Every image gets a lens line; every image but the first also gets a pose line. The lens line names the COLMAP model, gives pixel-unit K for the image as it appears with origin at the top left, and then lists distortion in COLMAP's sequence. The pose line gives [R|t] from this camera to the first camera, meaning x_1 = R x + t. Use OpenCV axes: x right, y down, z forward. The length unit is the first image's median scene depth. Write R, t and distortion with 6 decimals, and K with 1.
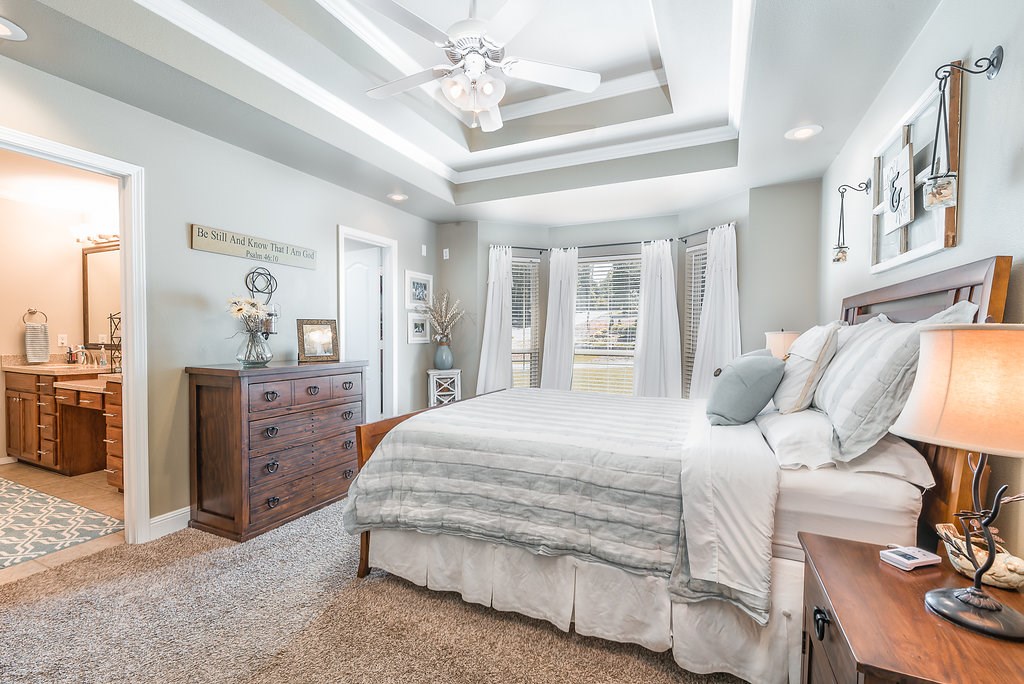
lens RADIAL K [[439.1, 0, 510.7], [0, 439.1, 345.3], [0, 0, 1]] dist [0.001609, 0.000509]
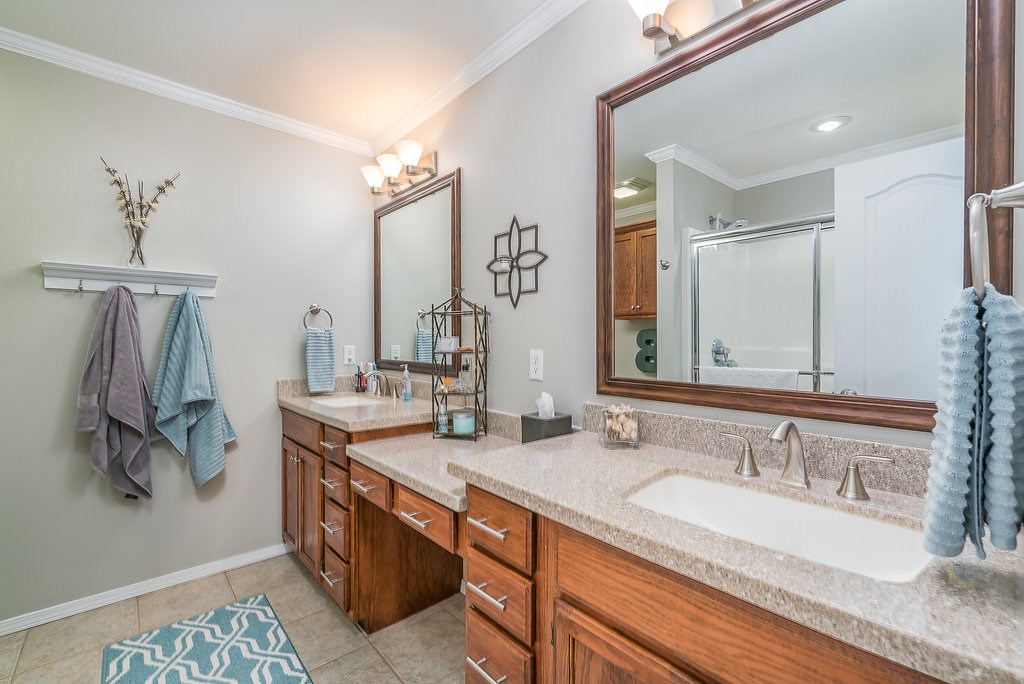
lens RADIAL K [[439.1, 0, 510.7], [0, 439.1, 345.3], [0, 0, 1]] dist [0.001609, 0.000509]
pose [[0.918157, -0.005634, -0.396176, -0.589300], [-0.000841, 0.999869, -0.016168, -0.016411], [0.396215, 0.015178, 0.918032, 0.542100]]
